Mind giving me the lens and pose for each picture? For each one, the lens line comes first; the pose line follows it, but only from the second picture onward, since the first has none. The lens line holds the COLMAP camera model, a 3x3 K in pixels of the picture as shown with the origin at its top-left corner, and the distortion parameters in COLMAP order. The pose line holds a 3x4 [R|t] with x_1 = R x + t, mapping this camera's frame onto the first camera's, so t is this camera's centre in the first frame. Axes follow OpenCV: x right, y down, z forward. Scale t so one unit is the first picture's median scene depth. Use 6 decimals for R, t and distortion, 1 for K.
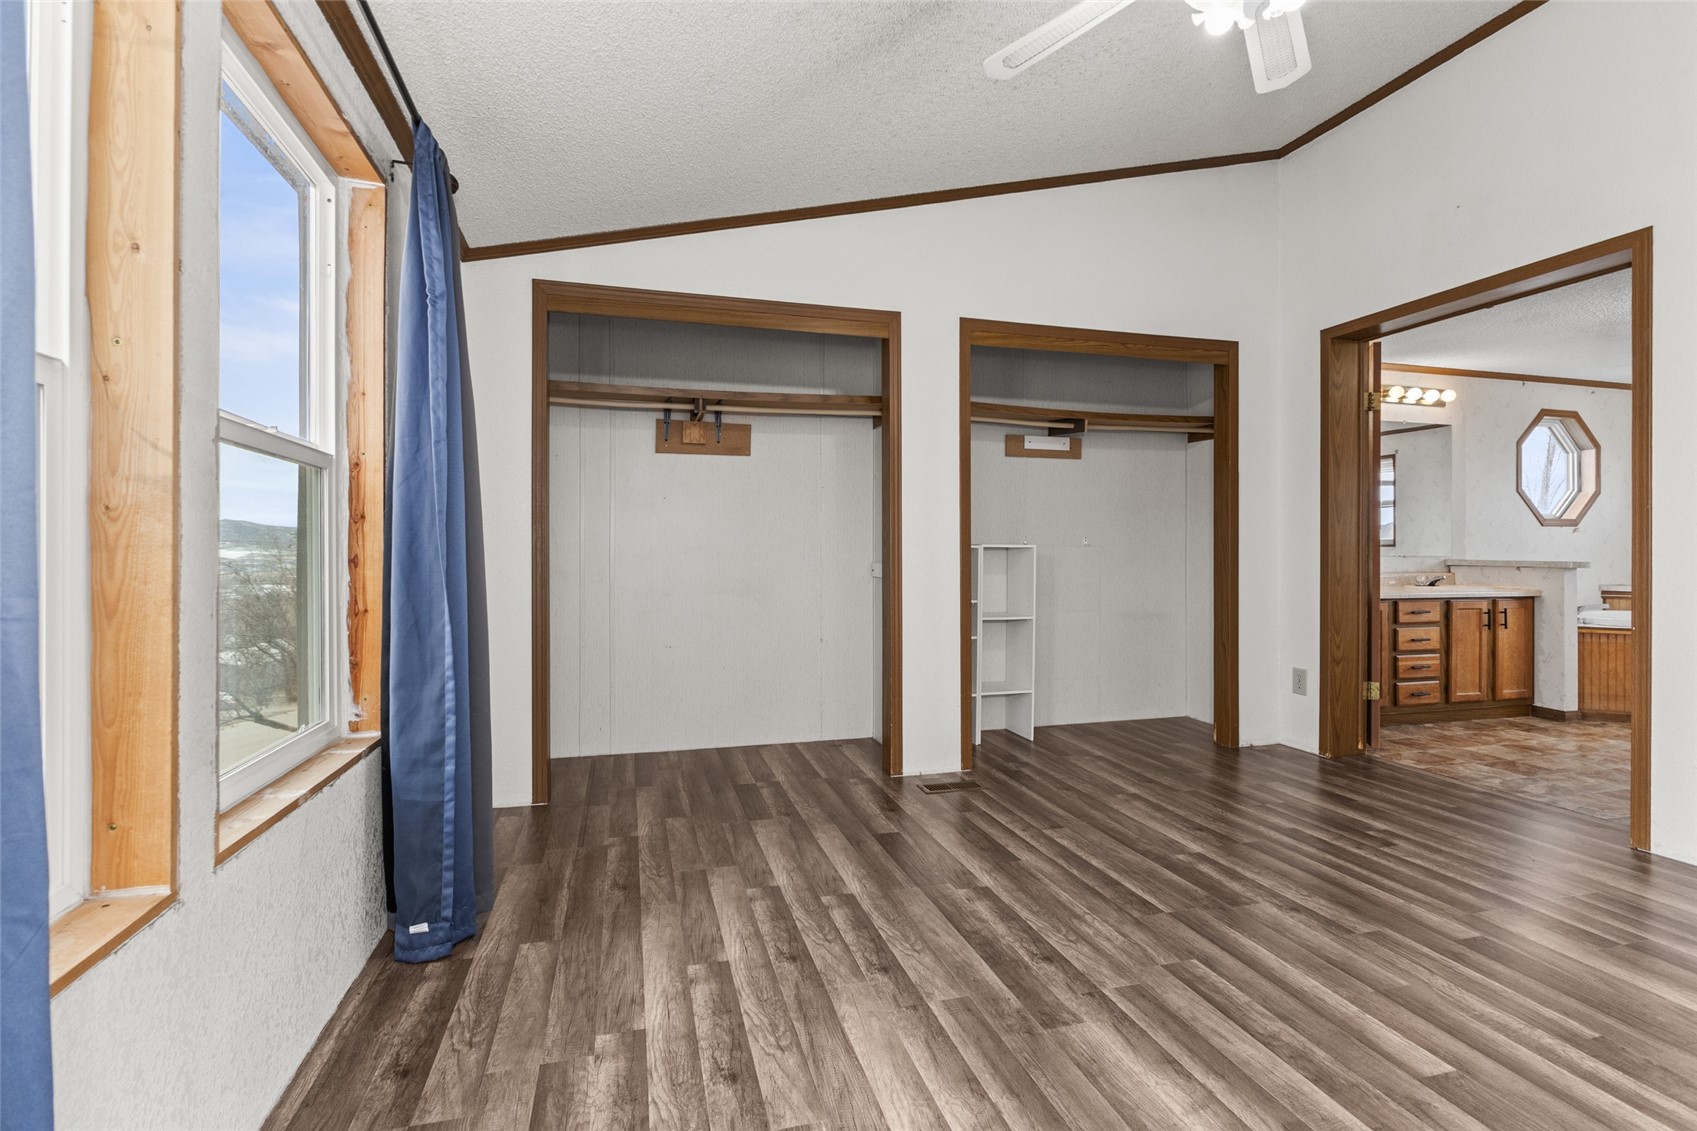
lens RADIAL K [[788.9, 0, 849.5], [0, 788.9, 557.9], [0, 0, 1]] dist [-0.002551, -0.001802]
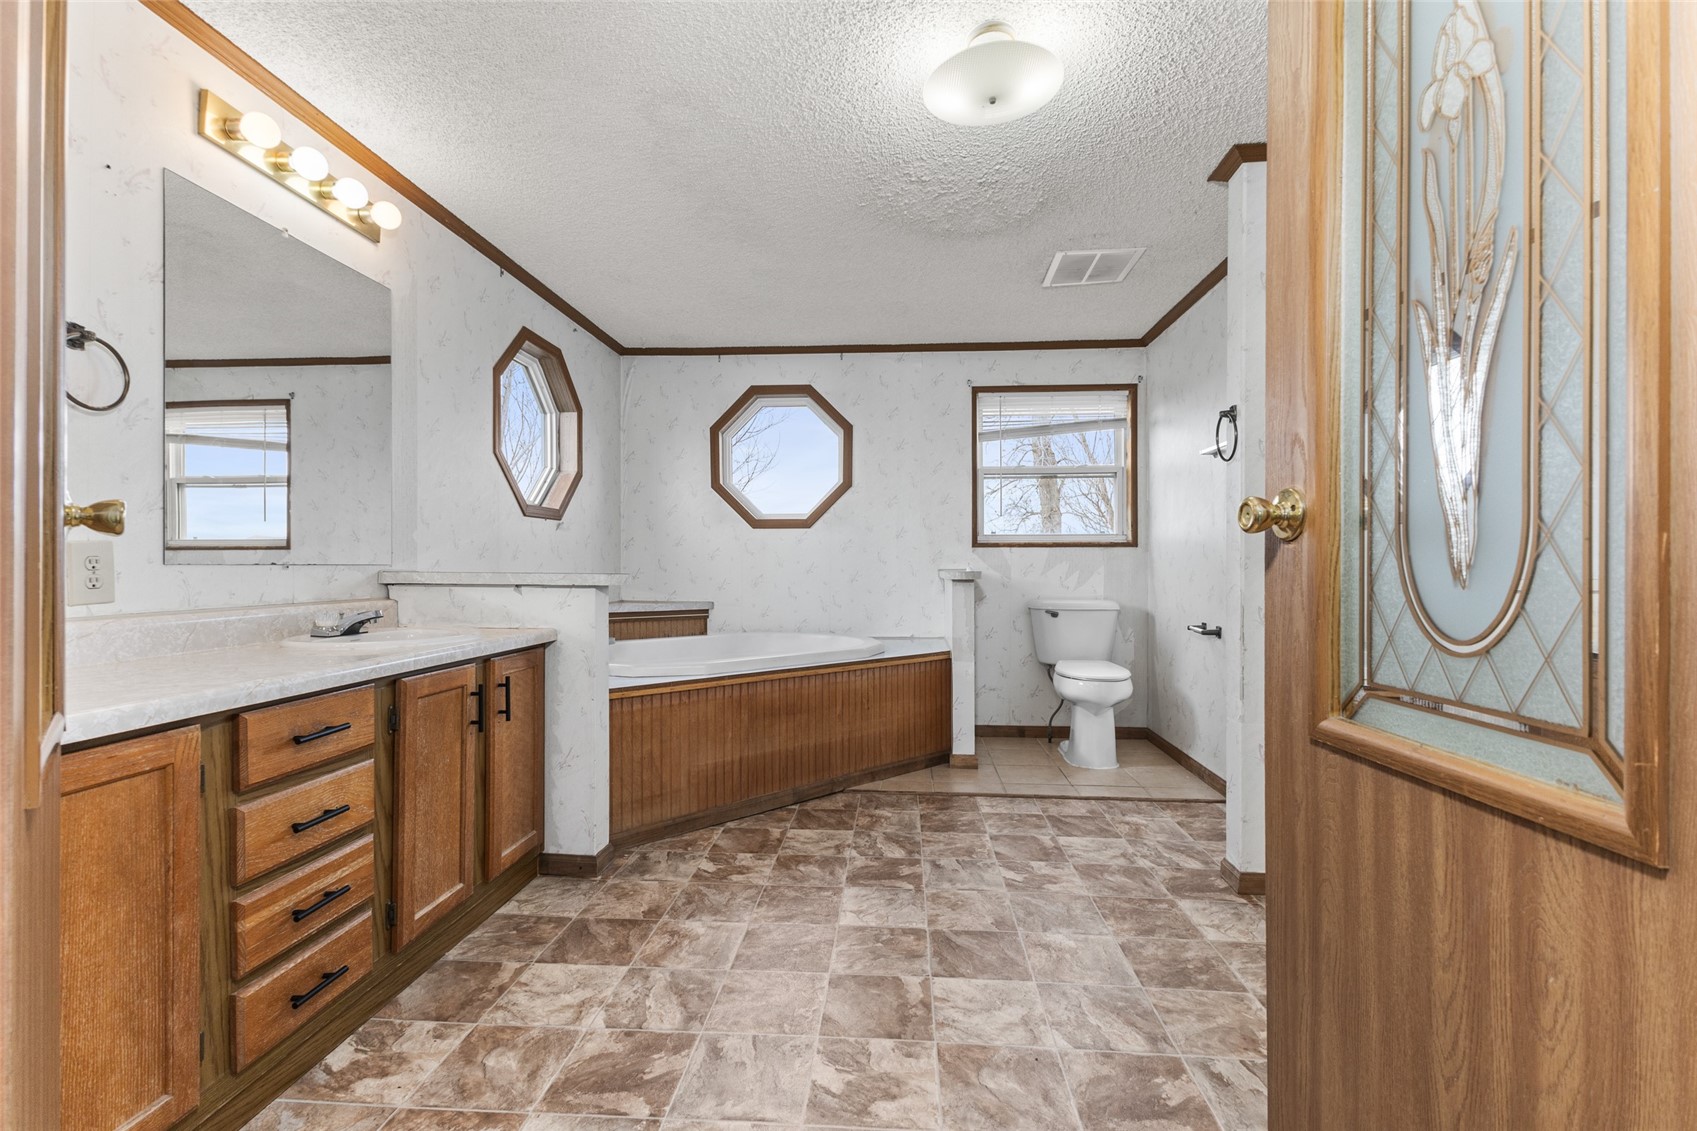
lens RADIAL K [[752.1, 0, 852.3], [0, 752.1, 561.8], [0, 0, 1]] dist [0.012562, -0.002445]
pose [[0.338424, 0.003822, 0.940986, 0.483749], [0.005207, 0.999969, -0.005934, 0.000461], [-0.940979, 0.006908, 0.338394, 0.656711]]
